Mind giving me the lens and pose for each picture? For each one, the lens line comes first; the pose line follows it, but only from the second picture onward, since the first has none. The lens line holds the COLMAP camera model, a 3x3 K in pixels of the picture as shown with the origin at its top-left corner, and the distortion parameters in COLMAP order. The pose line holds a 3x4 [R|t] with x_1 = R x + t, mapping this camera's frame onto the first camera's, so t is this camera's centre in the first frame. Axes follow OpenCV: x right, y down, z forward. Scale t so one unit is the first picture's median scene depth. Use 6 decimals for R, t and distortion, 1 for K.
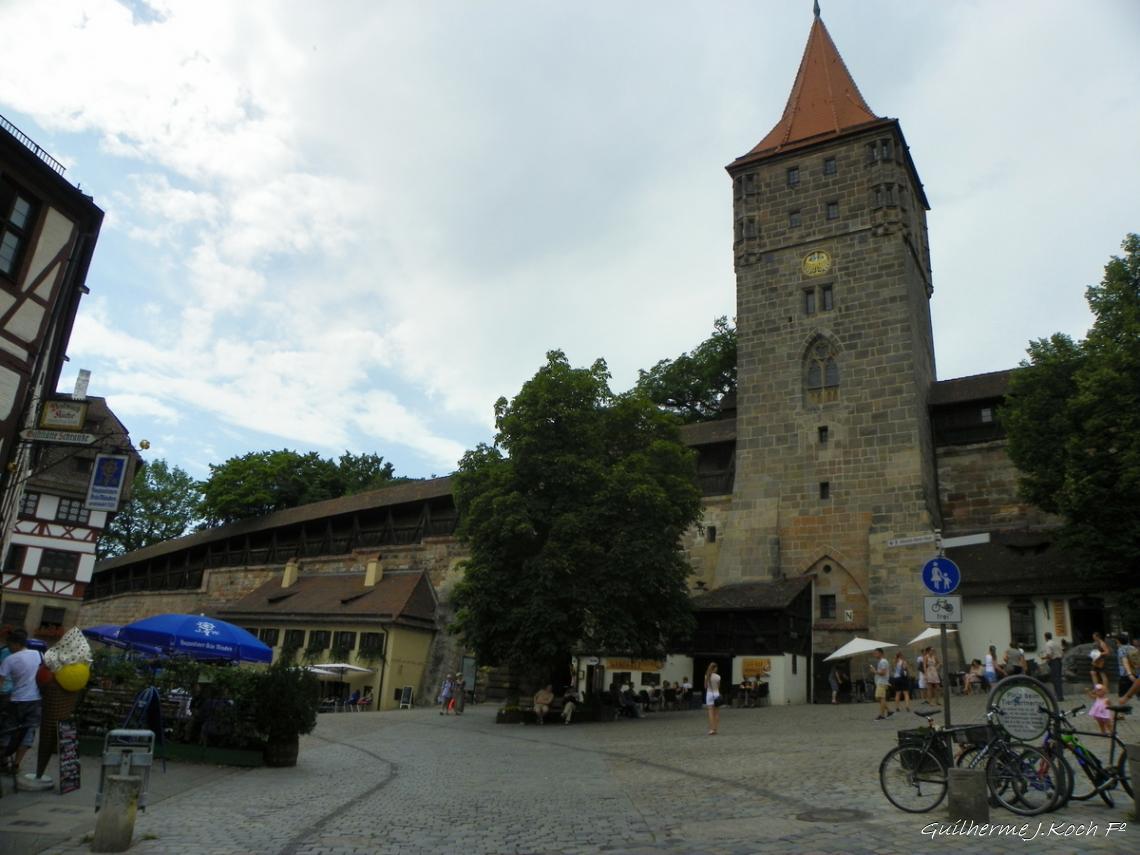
lens RADIAL K [[882.0, 0, 570.0], [0, 882.0, 427.5], [0, 0, 1]] dist [-0.143933, 0.001722]
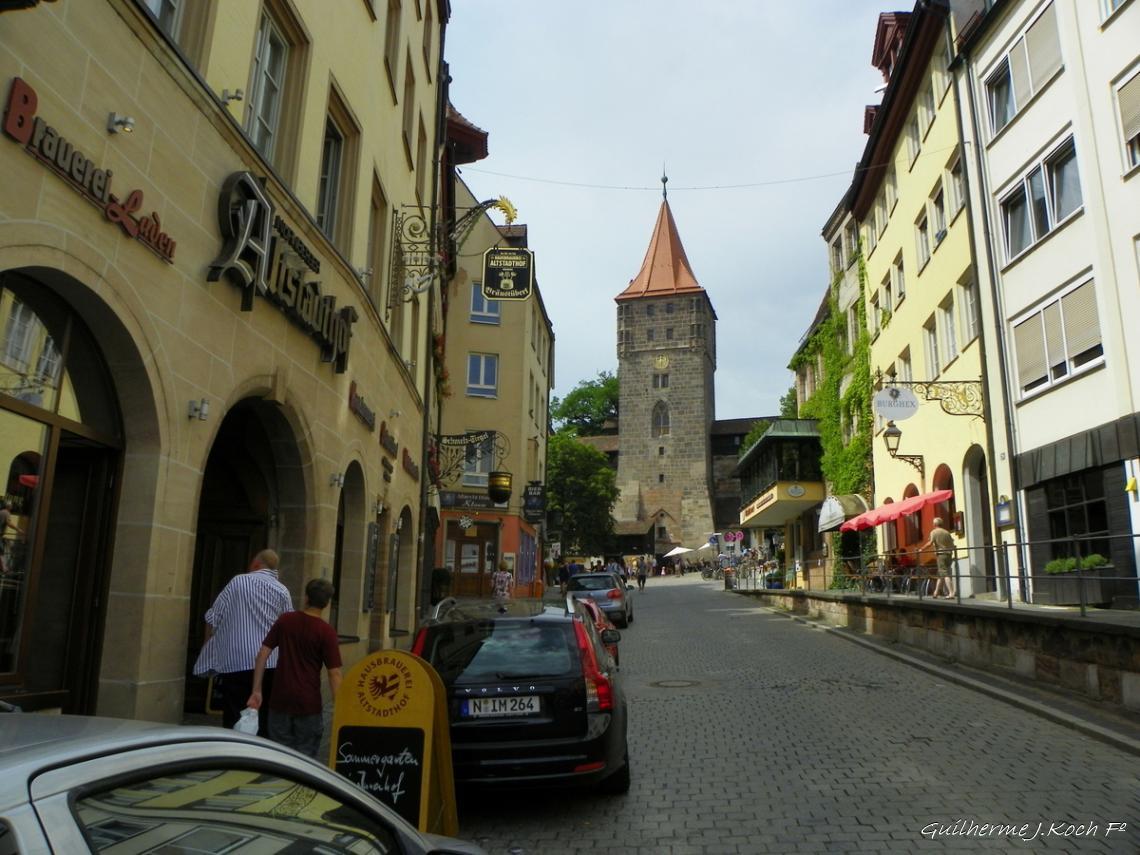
lens RADIAL K [[882.0, 0, 570.0], [0, 882.0, 427.5], [0, 0, 1]] dist [-0.143933, 0.001722]
pose [[0.968793, 0.007792, 0.247750, -0.439515], [-0.037104, 0.992803, 0.113867, -0.275643], [-0.245080, -0.119506, 0.962109, -0.959926]]
